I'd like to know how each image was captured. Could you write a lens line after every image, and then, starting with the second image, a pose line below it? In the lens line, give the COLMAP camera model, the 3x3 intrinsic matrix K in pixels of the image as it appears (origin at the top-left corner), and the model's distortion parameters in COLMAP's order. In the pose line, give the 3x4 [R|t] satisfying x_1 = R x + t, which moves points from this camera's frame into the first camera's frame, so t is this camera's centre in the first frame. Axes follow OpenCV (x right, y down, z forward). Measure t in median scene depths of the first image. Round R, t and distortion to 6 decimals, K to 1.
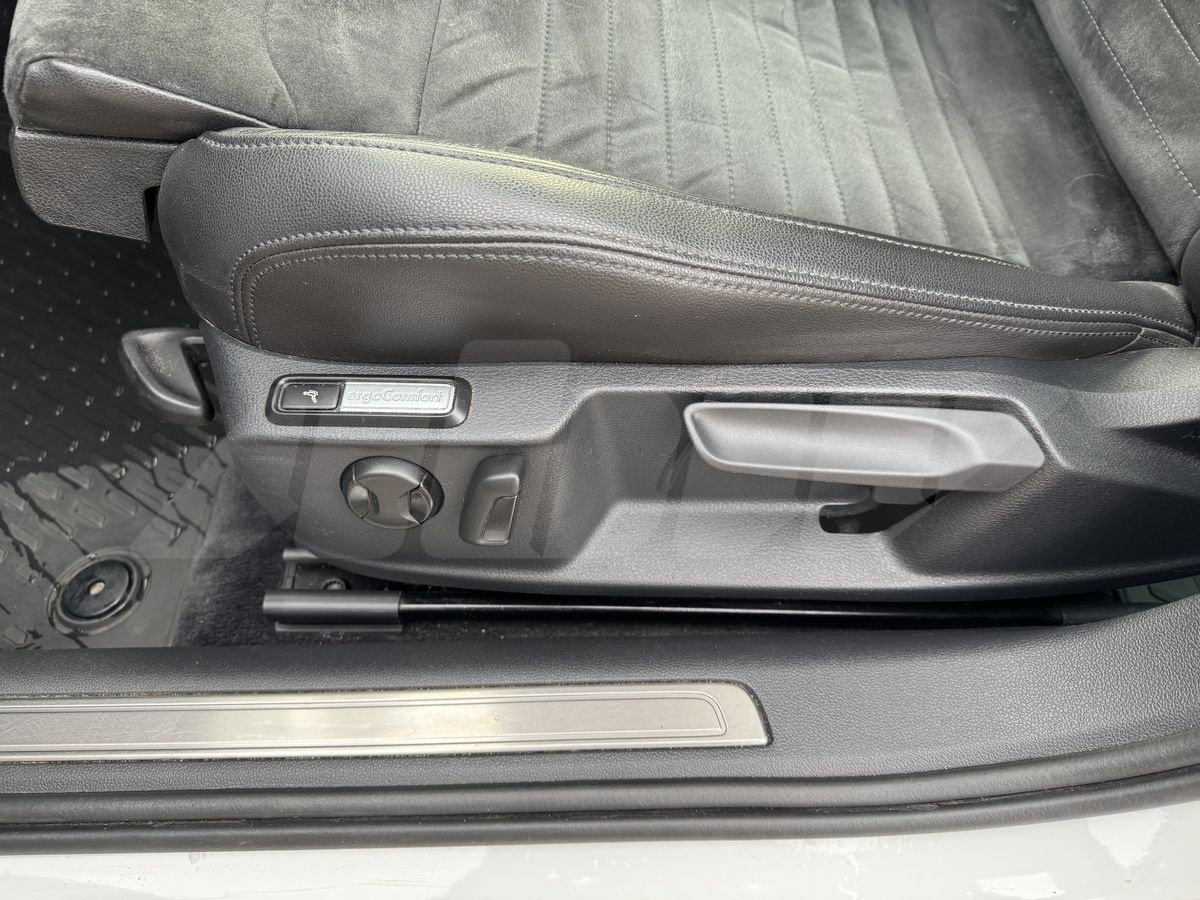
lens RADIAL K [[841.7, 0, 600.5], [0, 841.7, 448.6], [0, 0, 1]] dist [0.035990, -0.042335]
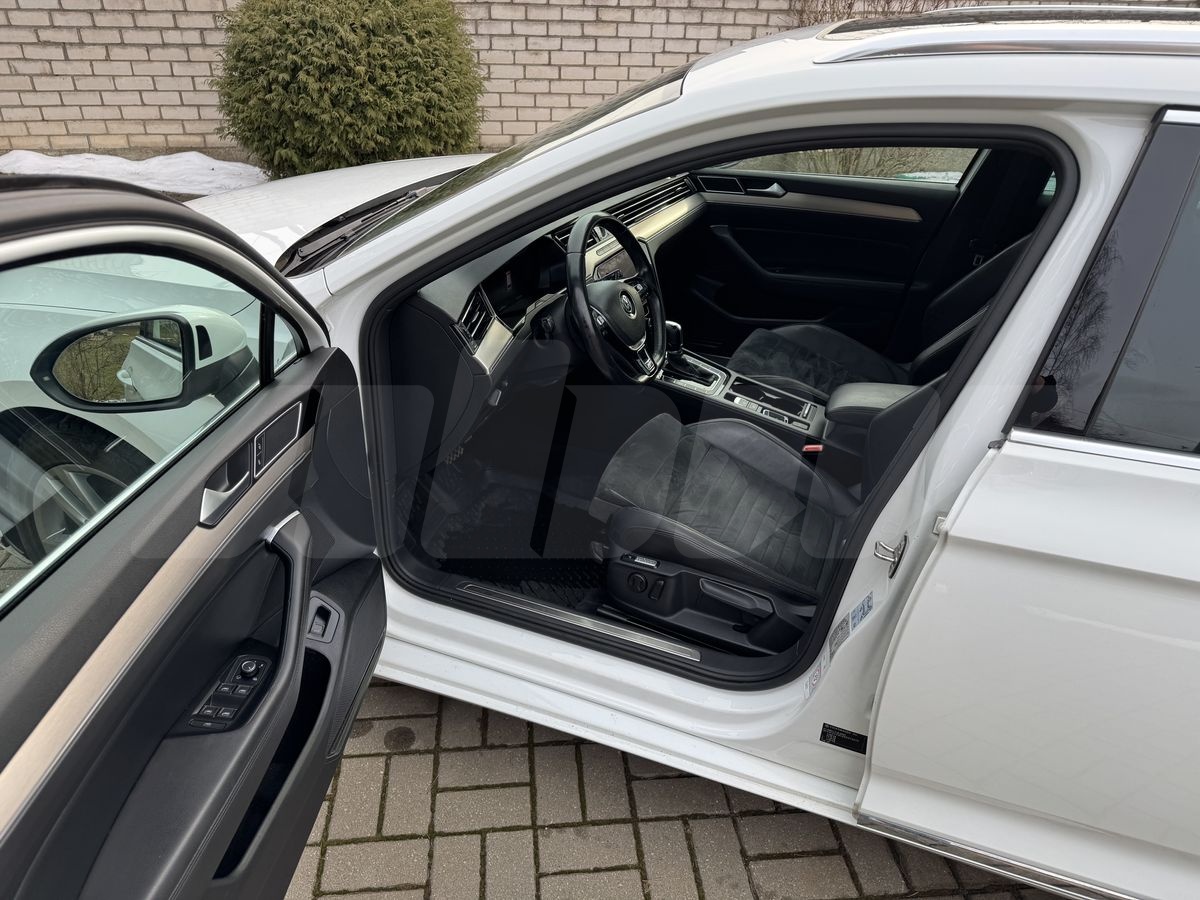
lens RADIAL K [[838.1, 0, 600.1], [0, 838.1, 452.3], [0, 0, 1]] dist [0.044419, -0.093126]
pose [[0.918571, 0.225061, -0.324923, 0.808326], [-0.347197, 0.852312, -0.391177, 1.172715], [0.188897, 0.472136, 0.861049, -3.007738]]
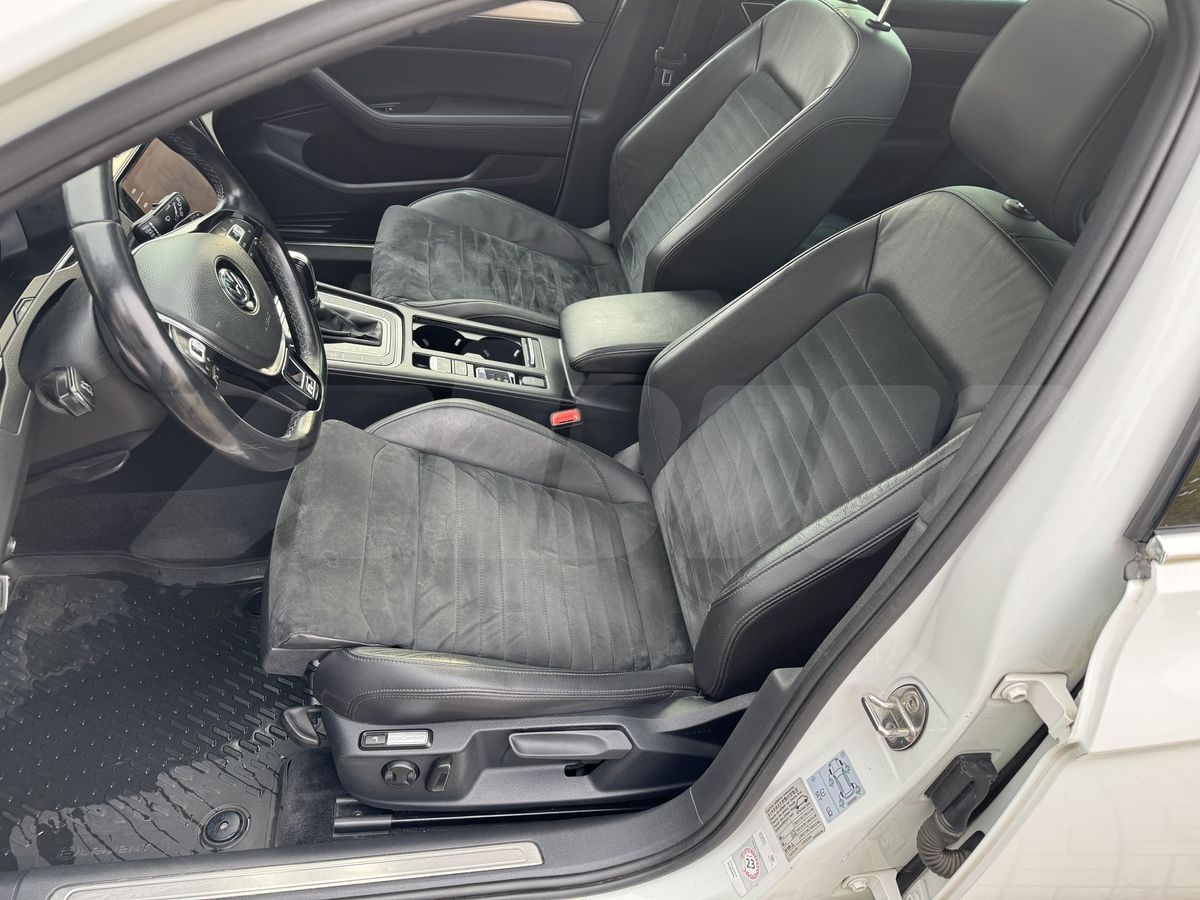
lens RADIAL K [[828.7, 0, 599.2], [0, 828.7, 454.3], [0, 0, 1]] dist [0.081517, -0.110878]
pose [[0.984236, 0.005668, 0.176769, -0.091534], [0.037518, 0.970047, -0.240001, -0.241110], [-0.172834, 0.242849, 0.954543, -1.718877]]
